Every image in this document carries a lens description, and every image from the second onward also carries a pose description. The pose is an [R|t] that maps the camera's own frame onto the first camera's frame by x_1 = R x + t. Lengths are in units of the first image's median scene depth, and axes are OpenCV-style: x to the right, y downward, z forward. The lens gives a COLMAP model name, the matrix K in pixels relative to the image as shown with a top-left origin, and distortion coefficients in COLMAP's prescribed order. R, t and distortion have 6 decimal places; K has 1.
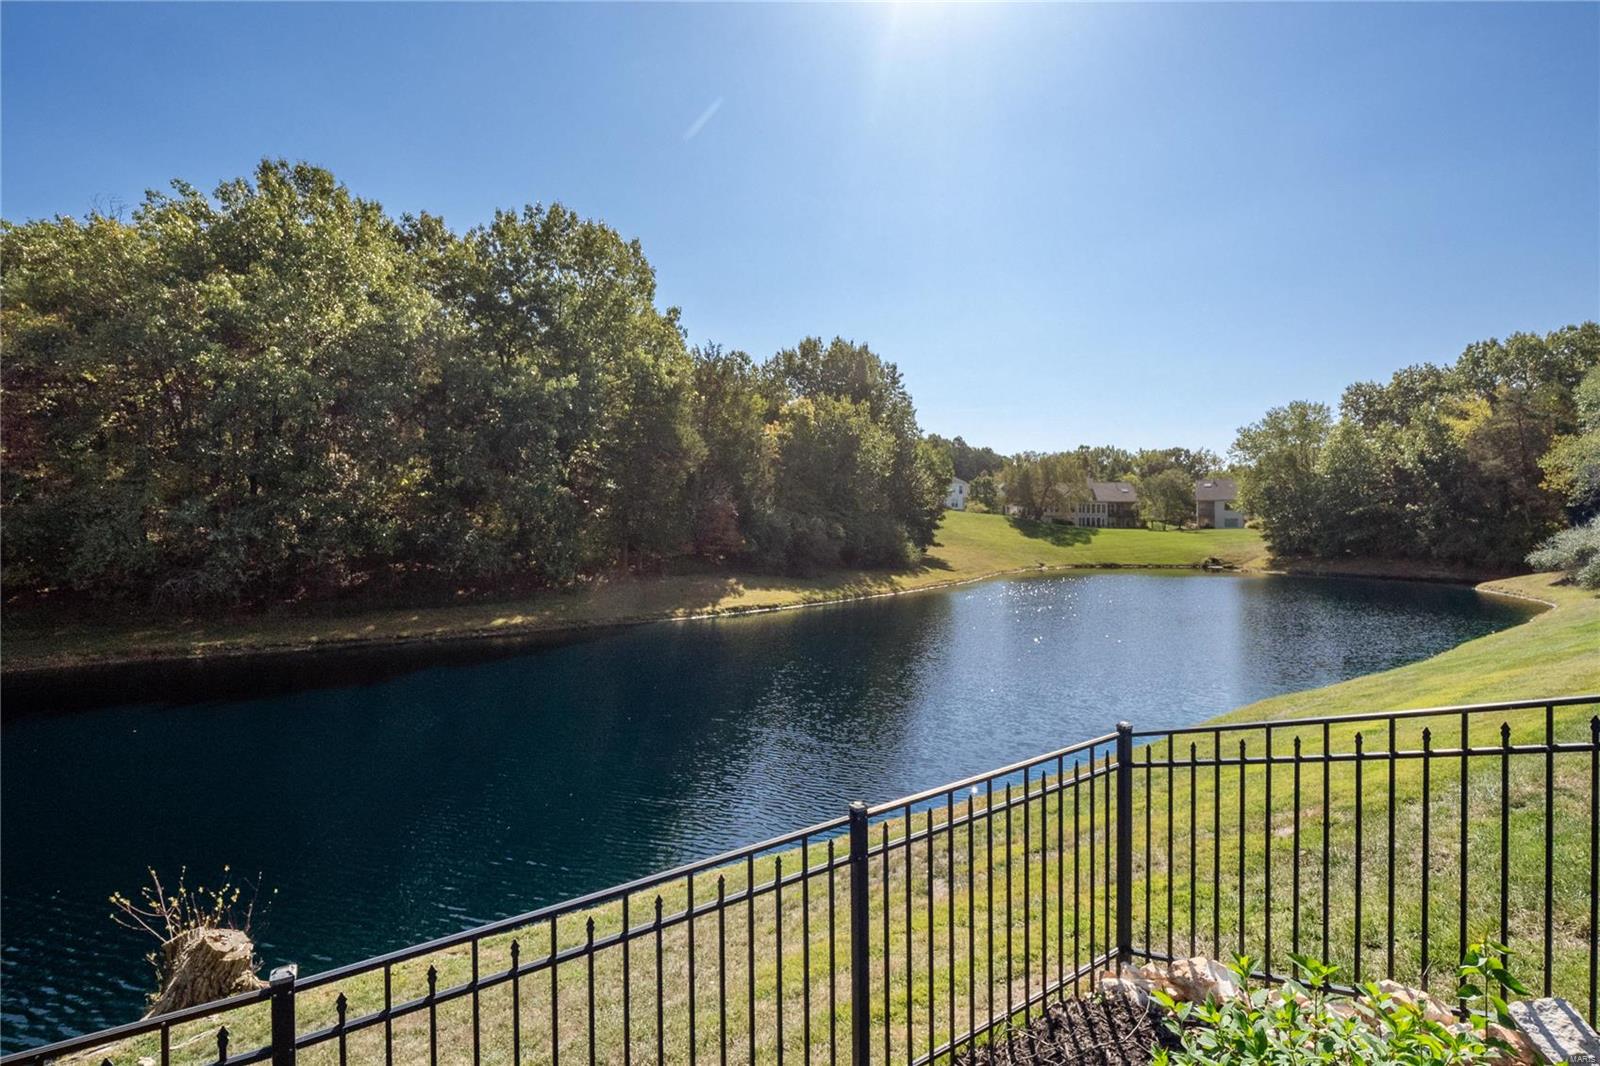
lens RADIAL K [[754.0, 0, 800.4], [0, 754.0, 534.9], [0, 0, 1]] dist [-0.000412, -0.000131]
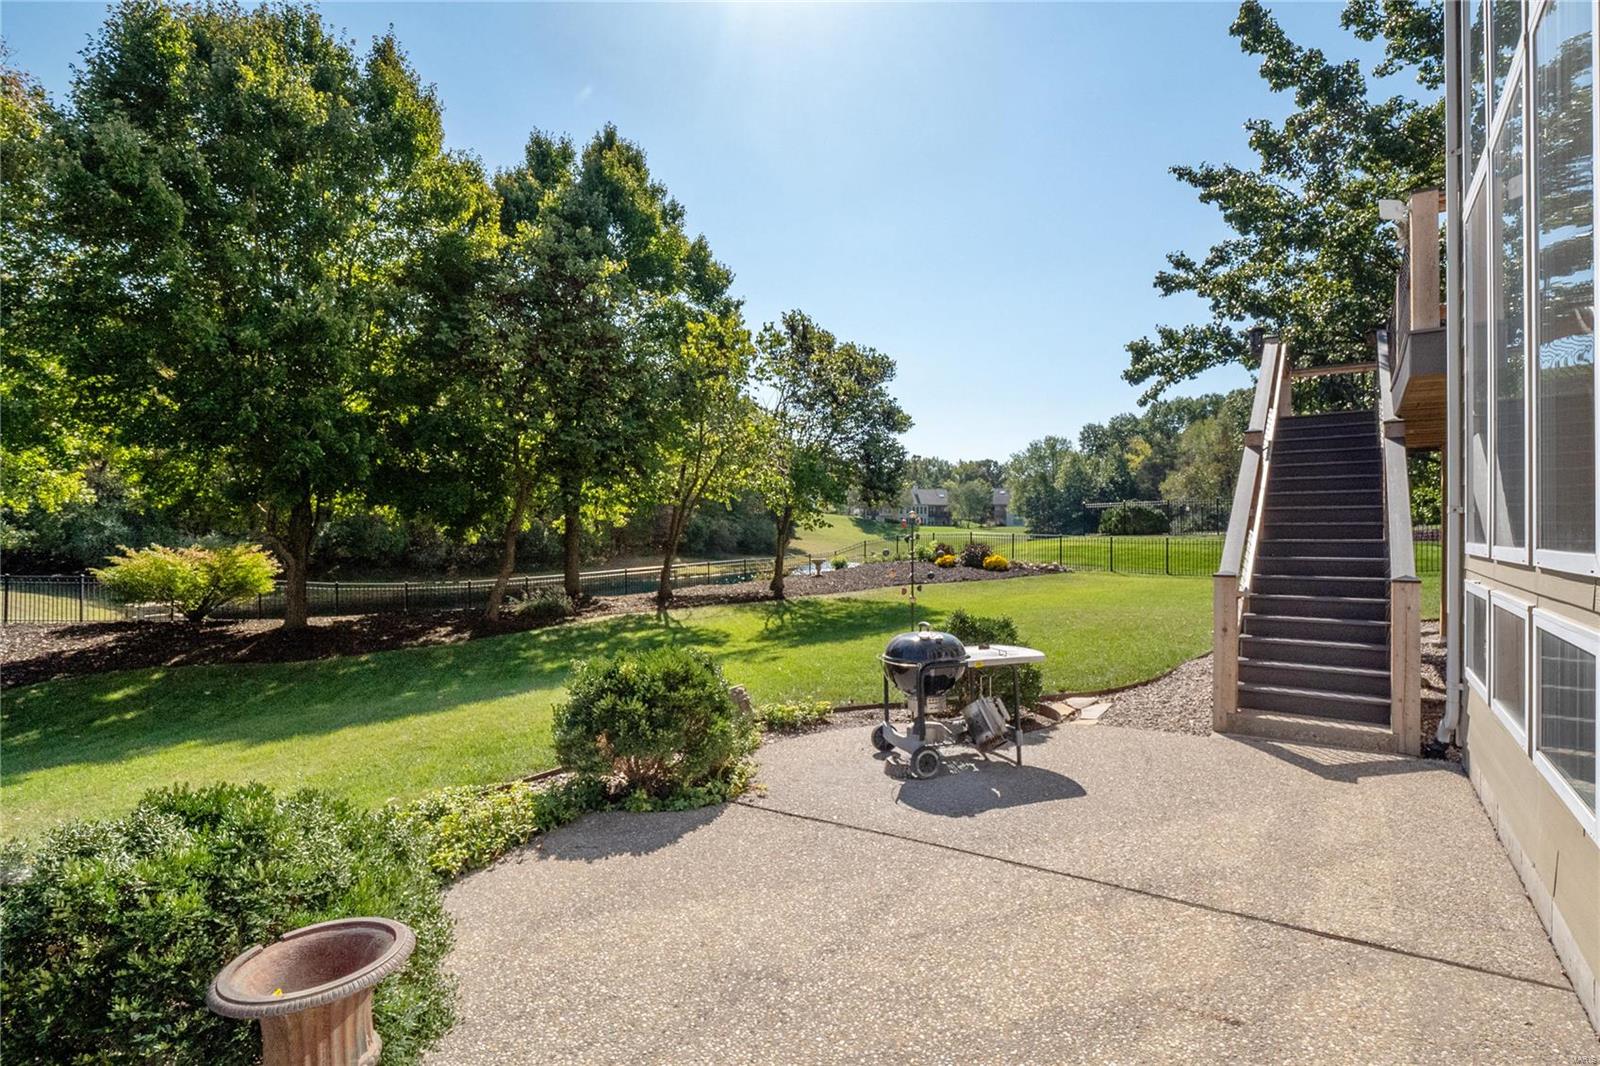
lens RADIAL K [[754.0, 0, 799.9], [0, 754.0, 532.7], [0, 0, 1]] dist [-0.000412, -0.000131]
pose [[0.981292, -0.000819, 0.192526, -0.059157], [0.000526, 0.999999, 0.001572, 0.000442], [-0.192527, -0.001442, 0.981291, -0.254134]]
